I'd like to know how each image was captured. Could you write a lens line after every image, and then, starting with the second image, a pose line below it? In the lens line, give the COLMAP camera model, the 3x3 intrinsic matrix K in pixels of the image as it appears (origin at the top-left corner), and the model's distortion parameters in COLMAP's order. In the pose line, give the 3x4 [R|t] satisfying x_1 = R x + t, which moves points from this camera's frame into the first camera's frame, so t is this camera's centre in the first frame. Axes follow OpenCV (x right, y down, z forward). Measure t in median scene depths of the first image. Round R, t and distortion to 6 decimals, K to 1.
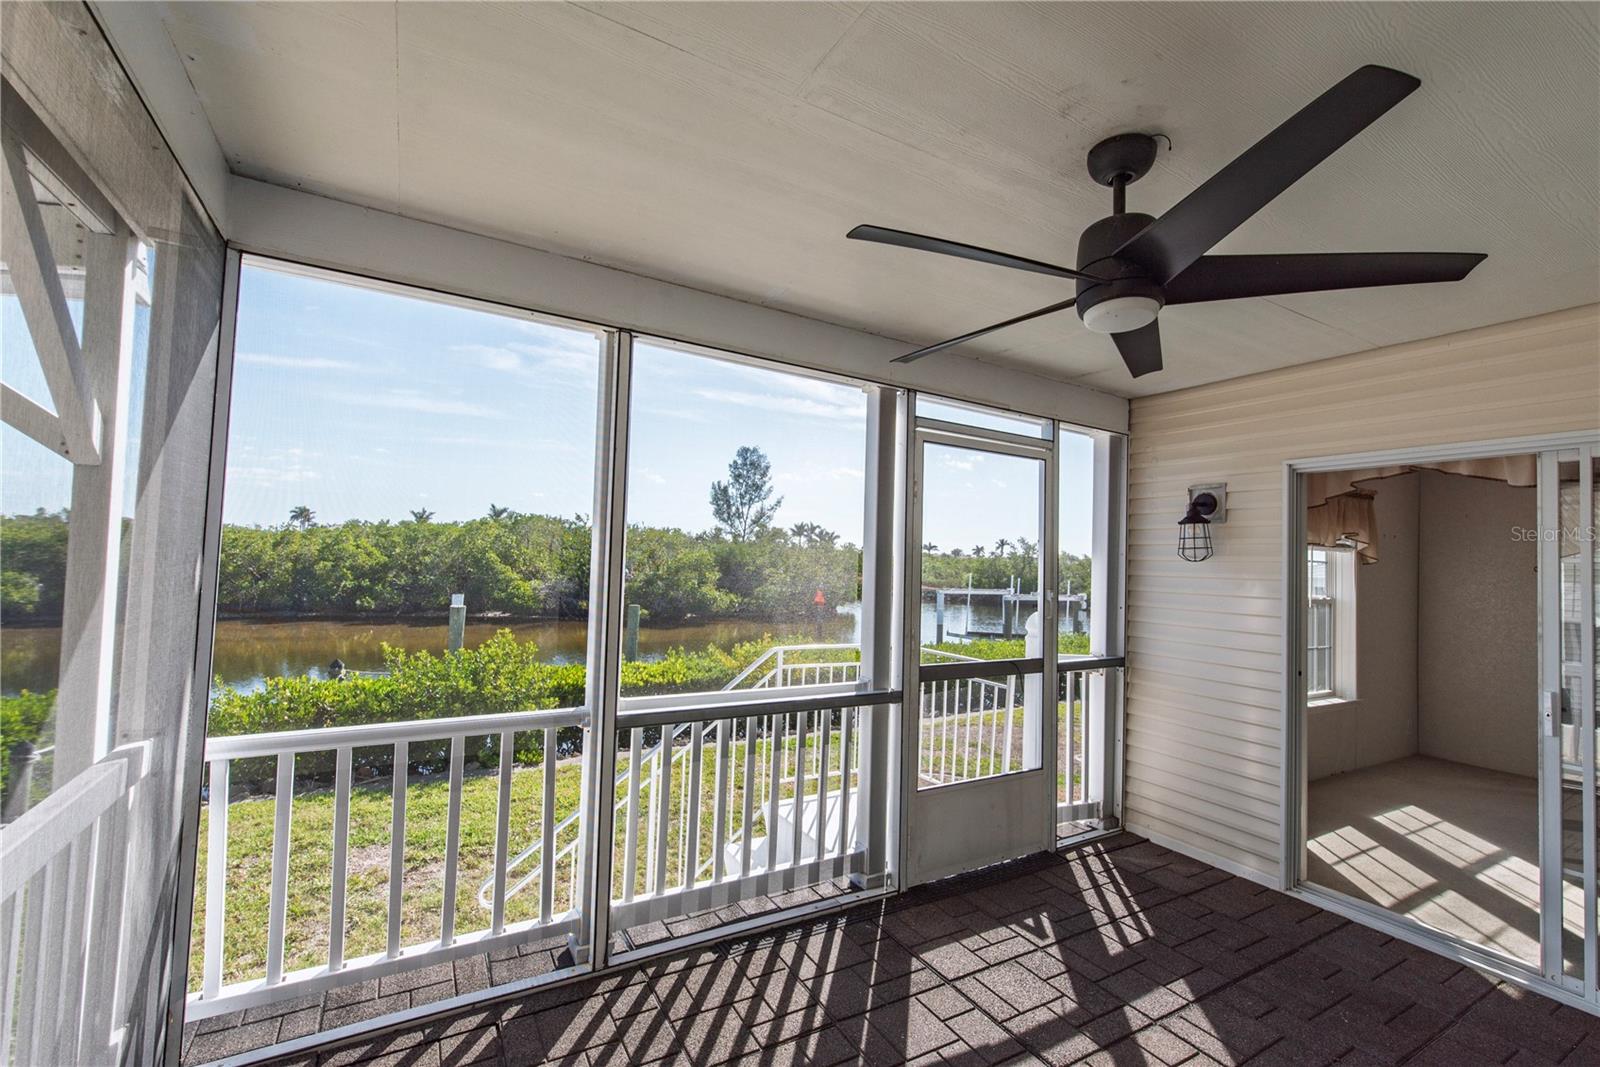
lens RADIAL K [[687.9, 0, 806.5], [0, 687.9, 544.1], [0, 0, 1]] dist [0.001568, -0.001305]
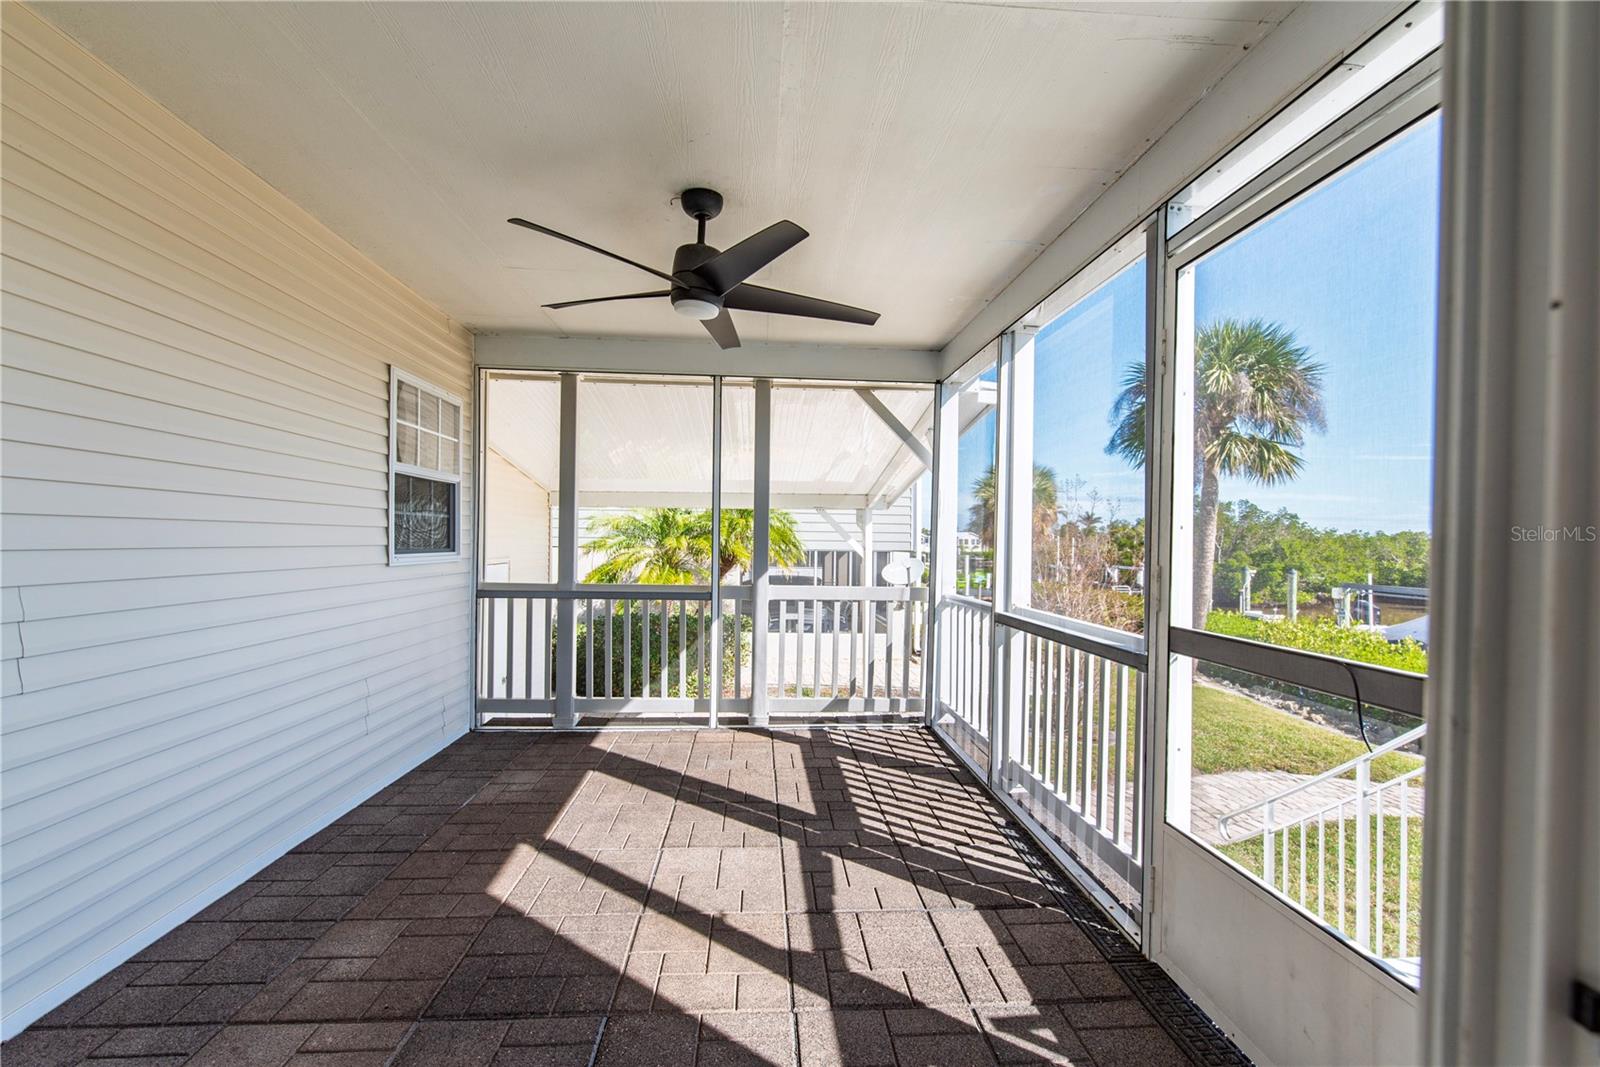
lens RADIAL K [[687.9, 0, 802.7], [0, 687.9, 540.1], [0, 0, 1]] dist [0.001568, -0.001305]
pose [[-0.444864, -0.045307, -0.894451, 1.159622], [-0.015572, 0.998960, -0.042856, 0.172644], [0.895463, -0.005137, -0.445107, 1.280803]]
